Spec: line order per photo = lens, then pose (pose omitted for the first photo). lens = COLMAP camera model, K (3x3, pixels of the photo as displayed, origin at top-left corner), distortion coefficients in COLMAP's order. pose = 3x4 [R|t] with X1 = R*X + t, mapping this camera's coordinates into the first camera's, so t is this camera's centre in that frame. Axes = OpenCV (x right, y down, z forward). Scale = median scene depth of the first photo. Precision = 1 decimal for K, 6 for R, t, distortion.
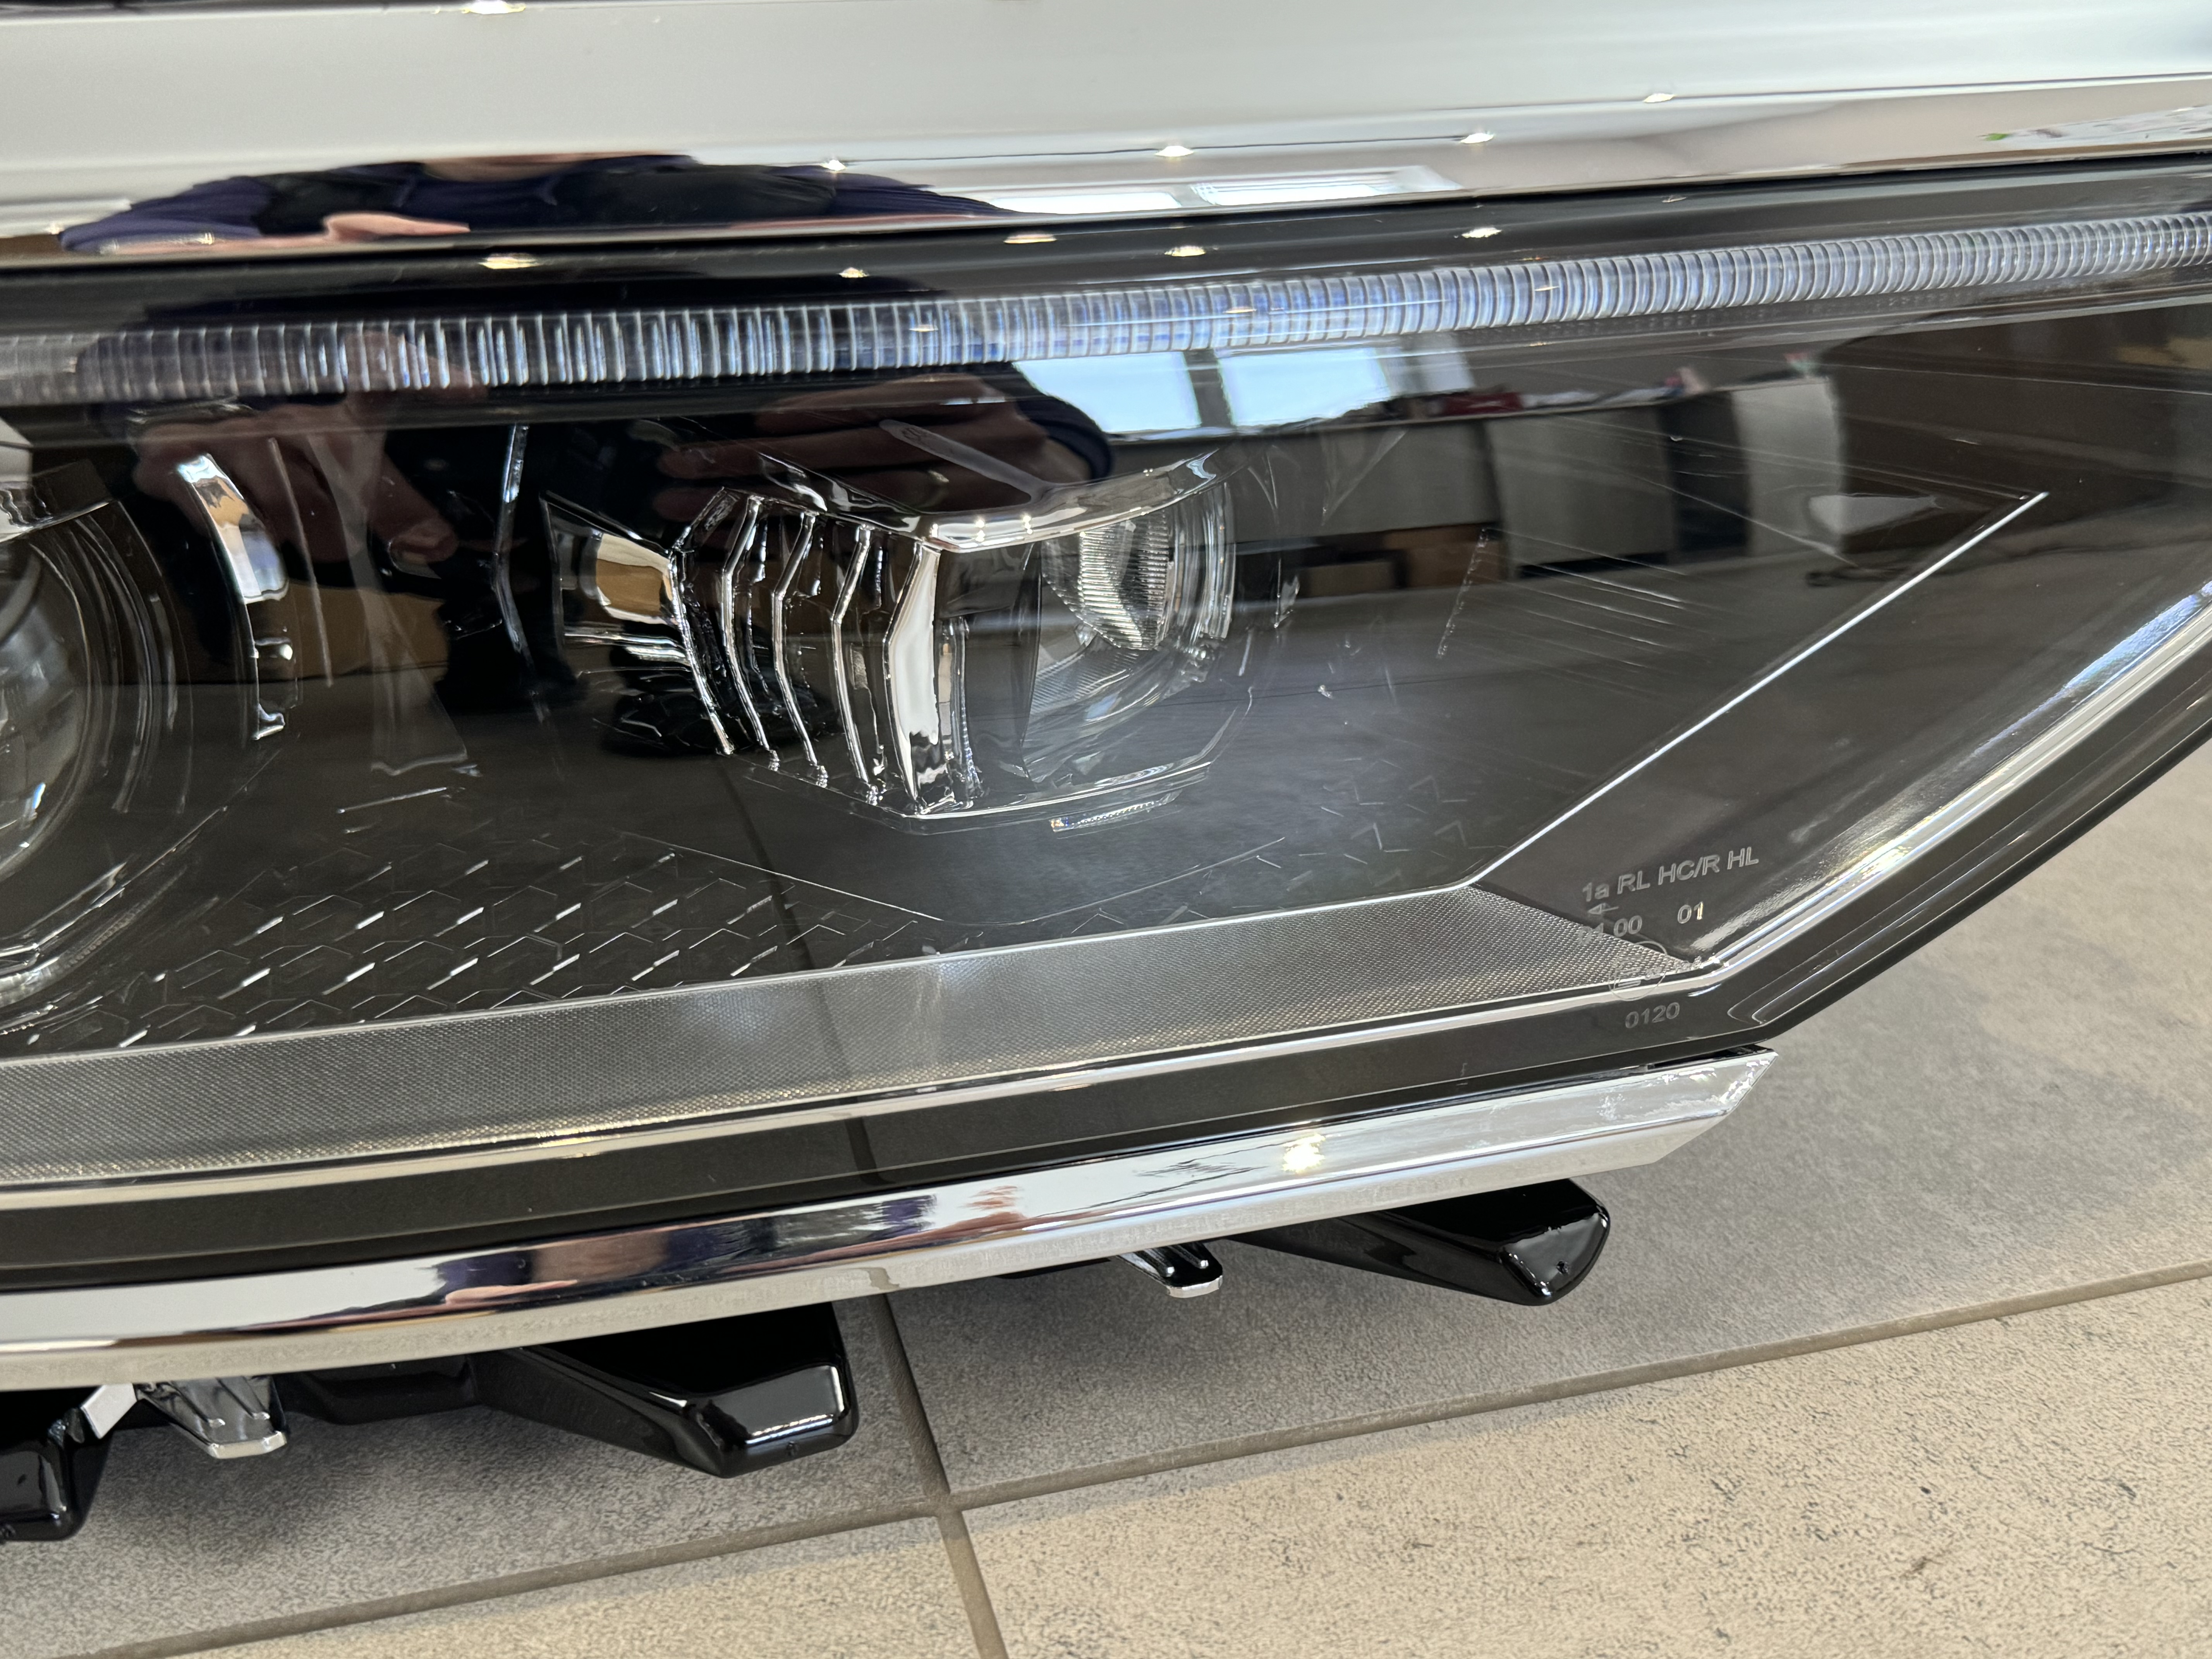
lens RADIAL K [[2207.8, 0, 1098.1], [0, 2207.8, 833.2], [0, 0, 1]] dist [0.206479, -0.500803]
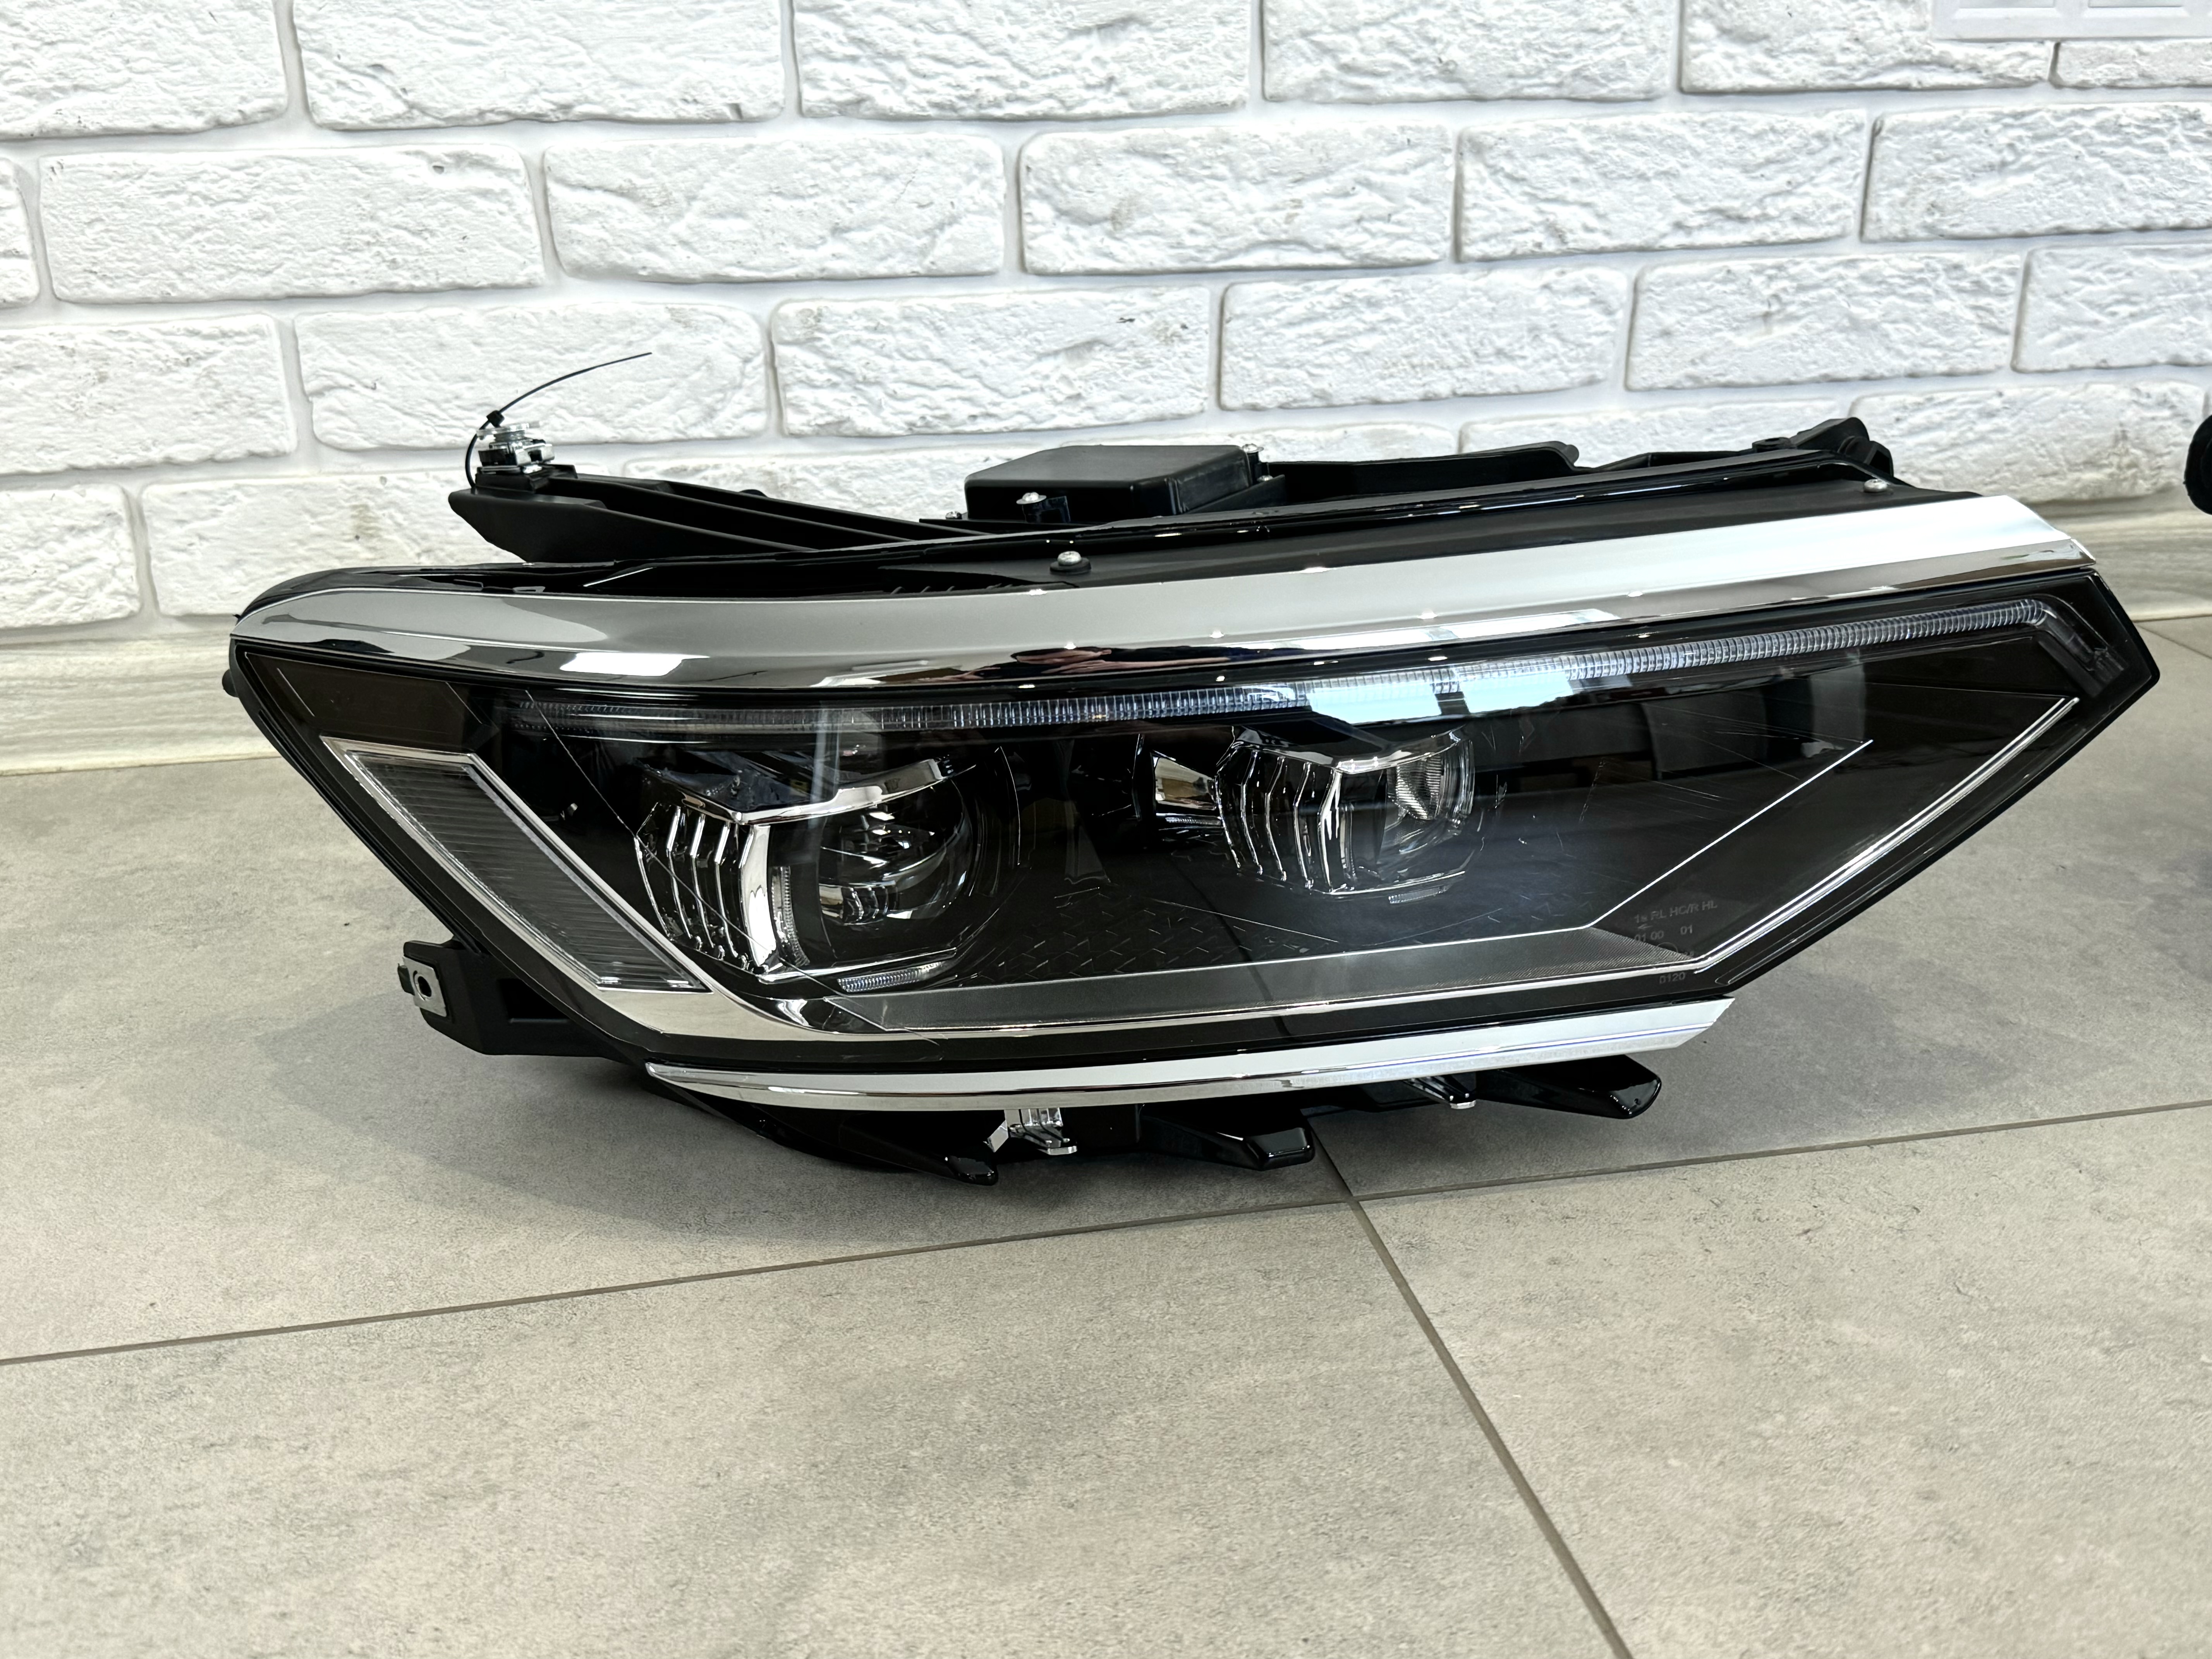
lens RADIAL K [[2207.8, 0, 1098.1], [0, 2207.8, 833.2], [0, 0, 1]] dist [0.206479, -0.500803]
pose [[0.994772, -0.010826, -0.101542, -0.083188], [0.000815, 0.995175, -0.098115, 0.142761], [0.102114, 0.097519, 0.989981, -1.155533]]
